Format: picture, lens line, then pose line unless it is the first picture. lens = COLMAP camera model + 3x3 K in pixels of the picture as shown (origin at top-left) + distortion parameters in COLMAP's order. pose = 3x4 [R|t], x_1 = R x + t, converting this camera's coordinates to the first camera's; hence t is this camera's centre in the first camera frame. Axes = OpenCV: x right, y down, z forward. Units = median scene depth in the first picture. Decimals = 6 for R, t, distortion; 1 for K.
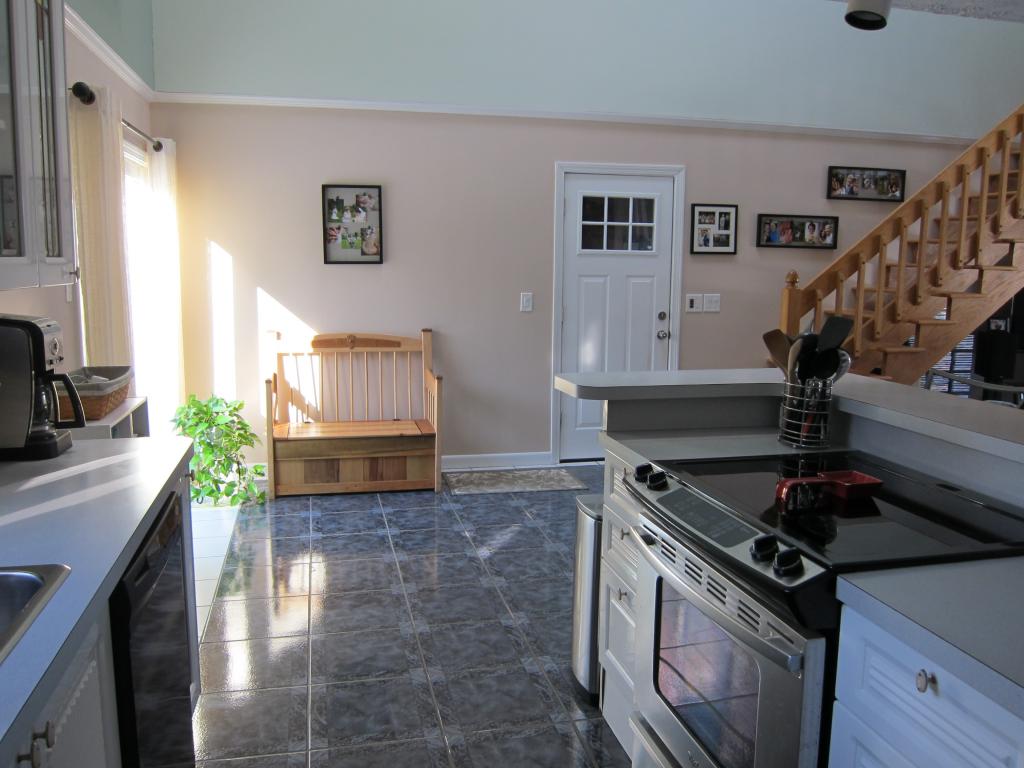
lens RADIAL K [[849.6, 0, 512.0], [0, 849.6, 384.9], [0, 0, 1]] dist [-0.062069, 0.022211]
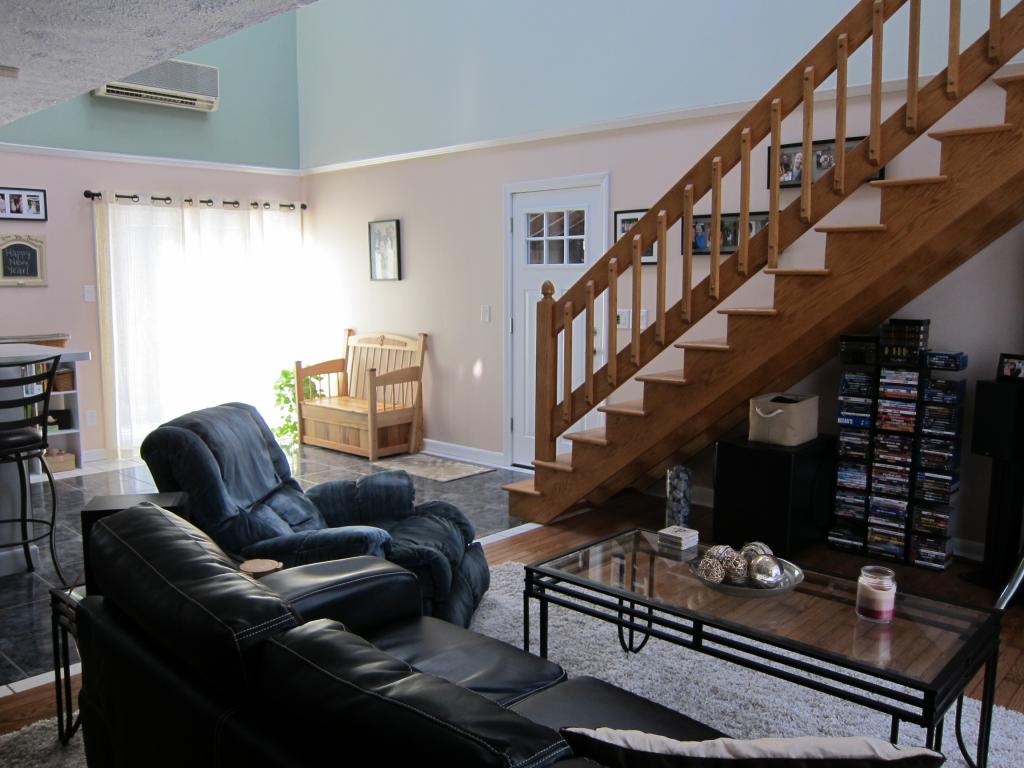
lens RADIAL K [[849.6, 0, 511.9], [0, 849.6, 385.2], [0, 0, 1]] dist [-0.062069, 0.022211]
pose [[0.569083, 0.087341, -0.817629, 0.930551], [-0.113158, 0.993201, 0.027336, -0.038098], [0.814457, 0.076965, 0.575097, 0.390843]]
